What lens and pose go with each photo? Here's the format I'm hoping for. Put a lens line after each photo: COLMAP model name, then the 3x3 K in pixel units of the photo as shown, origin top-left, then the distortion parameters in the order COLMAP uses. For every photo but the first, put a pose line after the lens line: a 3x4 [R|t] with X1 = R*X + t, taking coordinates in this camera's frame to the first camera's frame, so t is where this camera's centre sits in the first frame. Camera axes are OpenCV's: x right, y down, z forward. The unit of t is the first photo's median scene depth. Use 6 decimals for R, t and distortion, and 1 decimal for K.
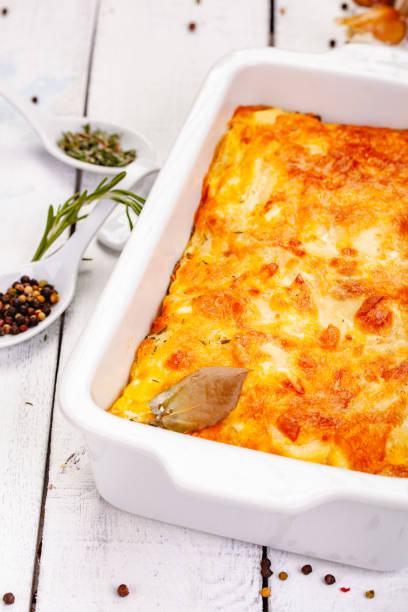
lens RADIAL K [[1998.2, 0, 204.0], [0, 1998.2, 306.0], [0, 0, 1]] dist [-0.025709, 1.708850]
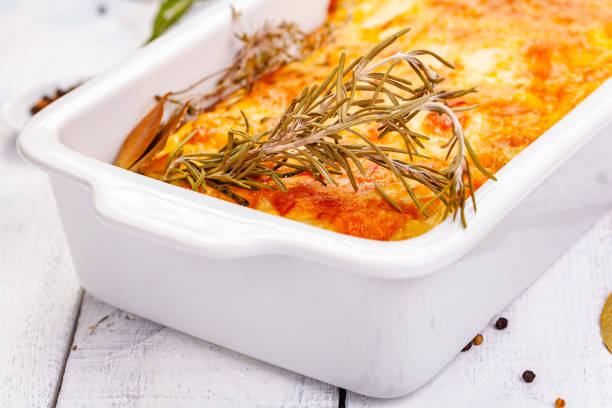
lens RADIAL K [[1998.2, 0, 306.0], [0, 1998.2, 204.0], [0, 0, 1]] dist [-0.025709, 1.708850]
pose [[0.947538, 0.104171, -0.302193, 0.266975], [-0.169670, 0.965137, -0.199307, 0.199974], [0.270896, 0.240124, 0.932178, 0.230124]]
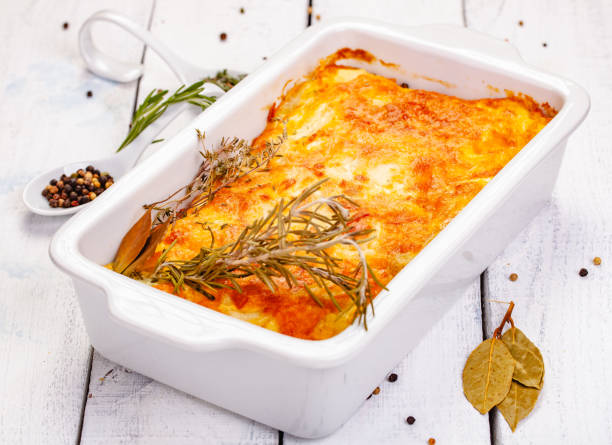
lens RADIAL K [[2057.1, 0, 306.0], [0, 2057.1, 222.5], [0, 0, 1]] dist [-0.037304, 0.443048]
pose [[0.958972, 0.132320, -0.250726, 0.332967], [-0.165410, 0.979405, -0.115777, 0.134548], [0.230242, 0.152500, 0.961110, -0.112107]]
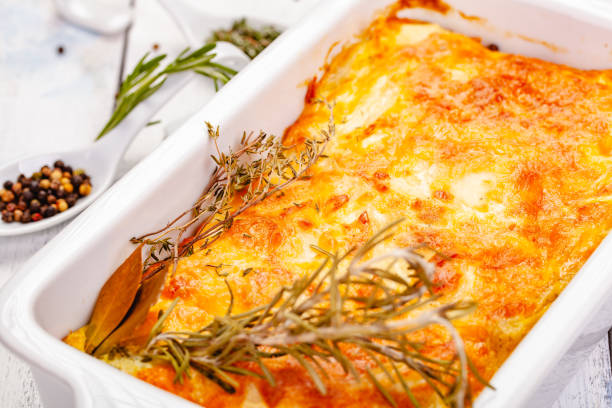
lens RADIAL K [[1998.2, 0, 306.0], [0, 1998.2, 204.0], [0, 0, 1]] dist [-0.025709, 1.708850]
pose [[0.958854, 0.149330, -0.241453, 0.209541], [-0.166128, 0.984802, -0.050663, 0.024425], [0.230218, 0.088690, 0.969089, 0.225813]]
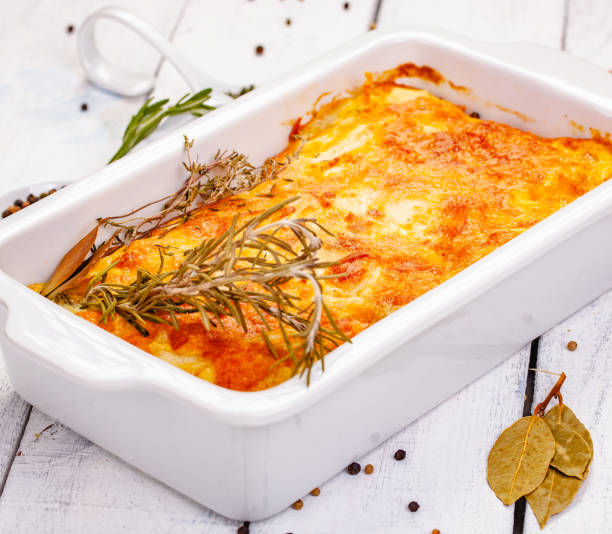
lens RADIAL K [[2447.7, 0, 306.0], [0, 2447.7, 267.0], [0, 0, 1]] dist [-0.079986, -0.484081]
pose [[0.890080, 0.213372, -0.402778, 0.485560], [-0.284177, 0.950671, -0.124369, 0.138425], [0.356373, 0.225158, 0.906809, 0.005301]]
